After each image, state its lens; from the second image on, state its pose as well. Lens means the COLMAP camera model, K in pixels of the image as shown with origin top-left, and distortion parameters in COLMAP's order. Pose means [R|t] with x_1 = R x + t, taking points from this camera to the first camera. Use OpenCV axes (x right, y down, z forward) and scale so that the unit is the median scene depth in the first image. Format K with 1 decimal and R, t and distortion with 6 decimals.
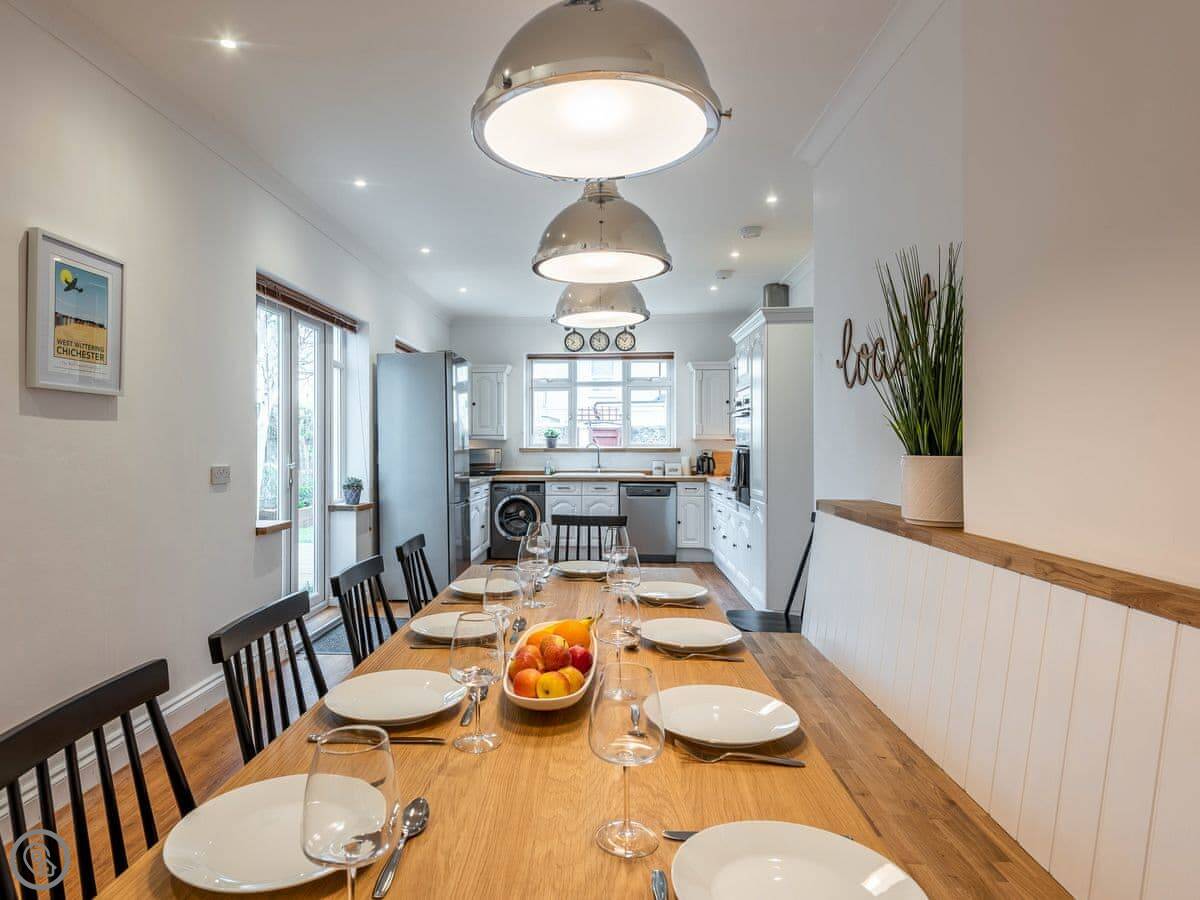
lens RADIAL K [[625.2, 0, 600.0], [0, 625.2, 450.0], [0, 0, 1]] dist [-0.001063, -0.001125]
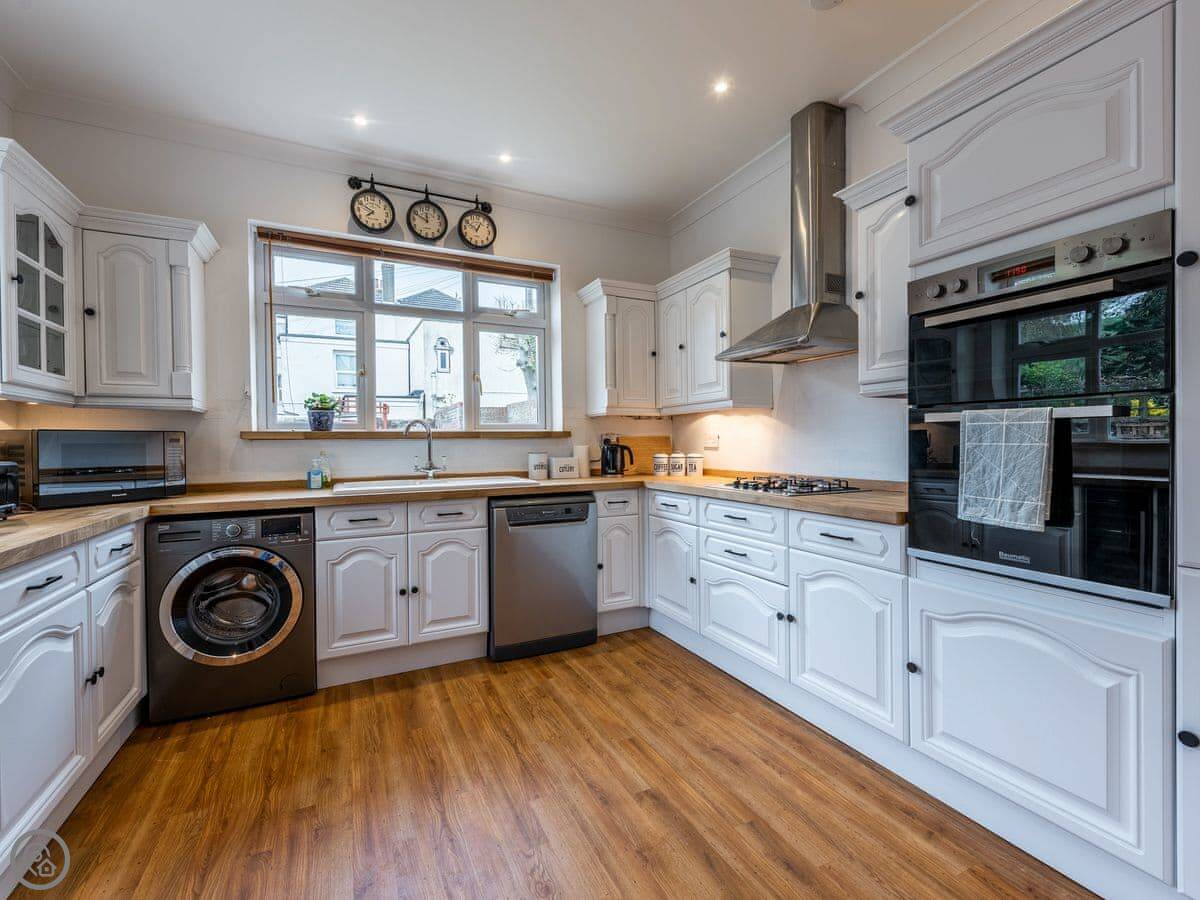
lens RADIAL K [[505.2, 0, 600.0], [0, 505.2, 450.0], [0, 0, 1]] dist [-0.001726, -0.000038]
pose [[0.889764, -0.018543, 0.456044, -0.068091], [0.014168, 0.999815, 0.013009, 0.009405], [-0.456201, -0.005114, 0.889862, 0.588547]]
